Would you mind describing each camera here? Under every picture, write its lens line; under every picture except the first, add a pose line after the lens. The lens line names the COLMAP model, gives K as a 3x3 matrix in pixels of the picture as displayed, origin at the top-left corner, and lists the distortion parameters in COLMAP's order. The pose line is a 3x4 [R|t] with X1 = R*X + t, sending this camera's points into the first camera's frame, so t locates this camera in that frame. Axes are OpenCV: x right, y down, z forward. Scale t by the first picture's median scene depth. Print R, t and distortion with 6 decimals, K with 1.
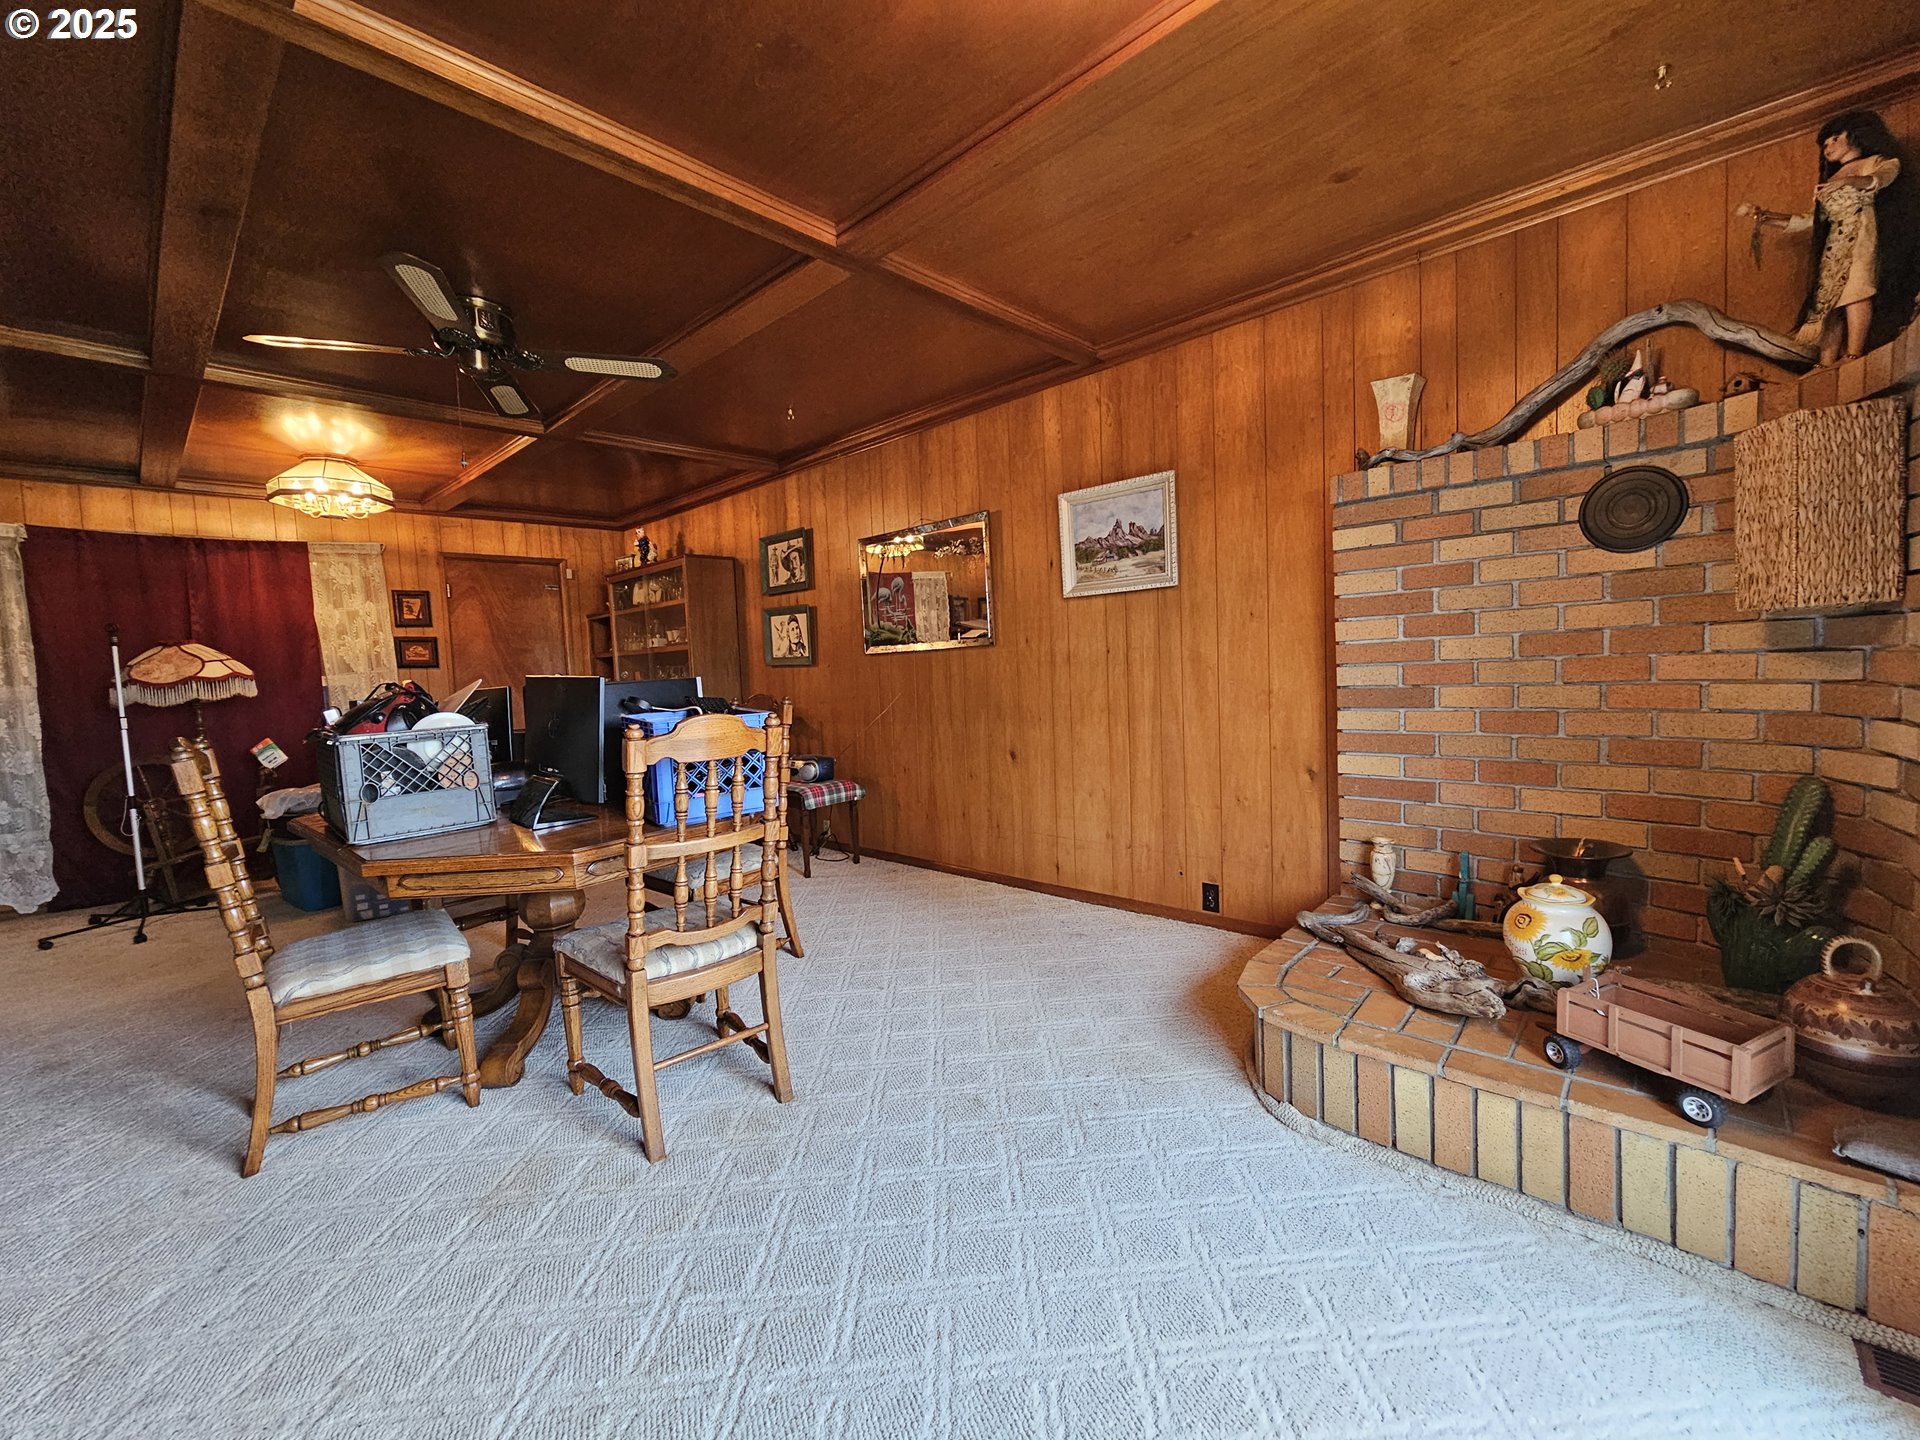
lens RADIAL K [[785.7, 0, 965.7], [0, 785.7, 715.8], [0, 0, 1]] dist [-0.002831, 0.000307]
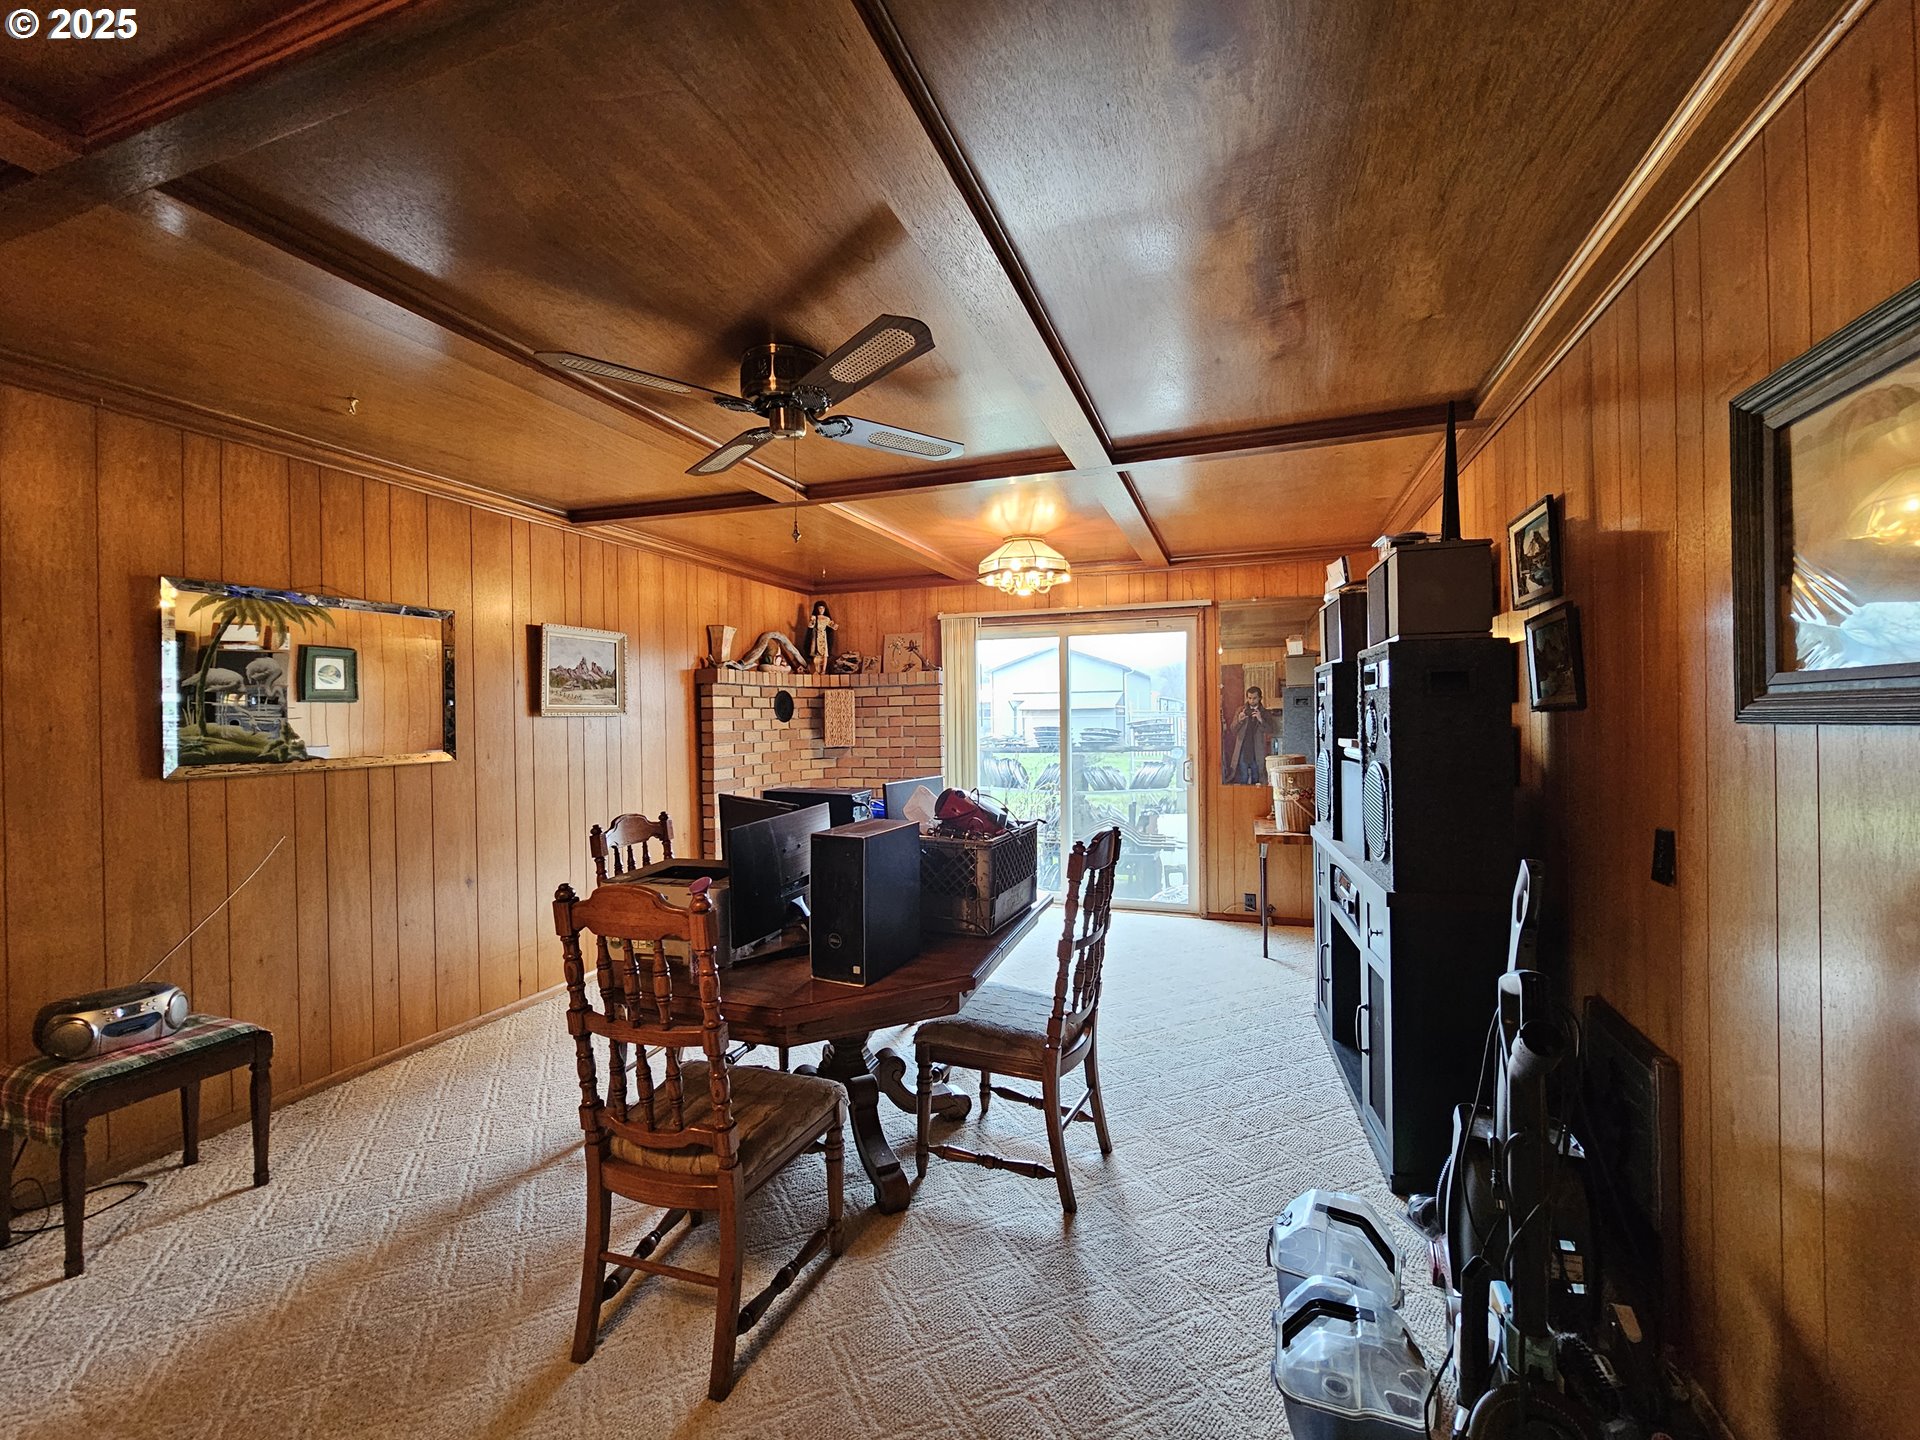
lens RADIAL K [[785.7, 0, 965.7], [0, 785.7, 715.8], [0, 0, 1]] dist [-0.002831, 0.000307]
pose [[-0.393339, 0.050185, 0.918023, -1.627006], [0.093701, 0.995498, -0.014273, -0.119113], [-0.914606, 0.080406, -0.396270, 1.321588]]
